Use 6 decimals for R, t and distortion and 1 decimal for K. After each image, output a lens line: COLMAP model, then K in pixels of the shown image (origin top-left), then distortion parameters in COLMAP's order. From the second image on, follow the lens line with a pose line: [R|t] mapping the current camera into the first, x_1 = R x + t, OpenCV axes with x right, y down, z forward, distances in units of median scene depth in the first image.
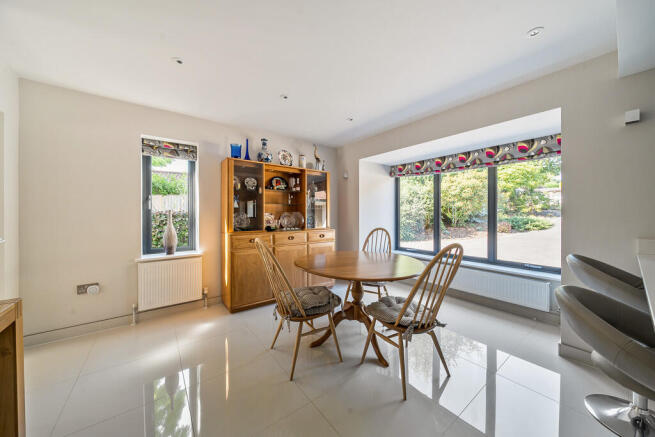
lens RADIAL K [[224.5, 0, 329.9], [0, 224.5, 216.4], [0, 0, 1]] dist [-0.001878, -0.000074]
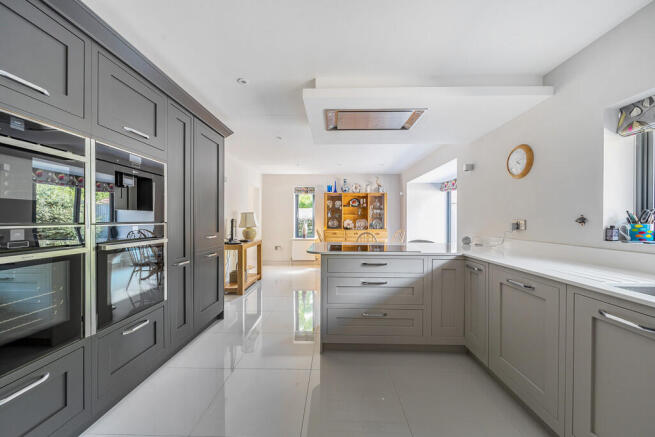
lens RADIAL K [[245.5, 0, 327.4], [0, 245.5, 220.2], [0, 0, 1]] dist [-0.000701, 0.000065]
pose [[0.778214, 0.004277, -0.627984, 0.870895], [-0.014380, 0.999836, -0.011010, 0.014055], [0.627834, 0.017598, 0.778148, -0.654433]]
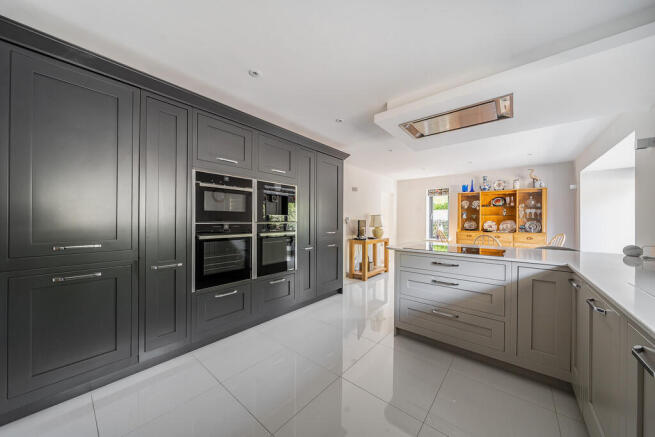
lens RADIAL K [[224.5, 0, 328.6], [0, 224.5, 220.3], [0, 0, 1]] dist [-0.001878, -0.000074]
pose [[0.218548, 0.000871, -0.975826, 1.099790], [-0.022384, 0.999741, -0.004121, 0.012701], [0.975569, 0.022744, 0.218511, -0.495295]]
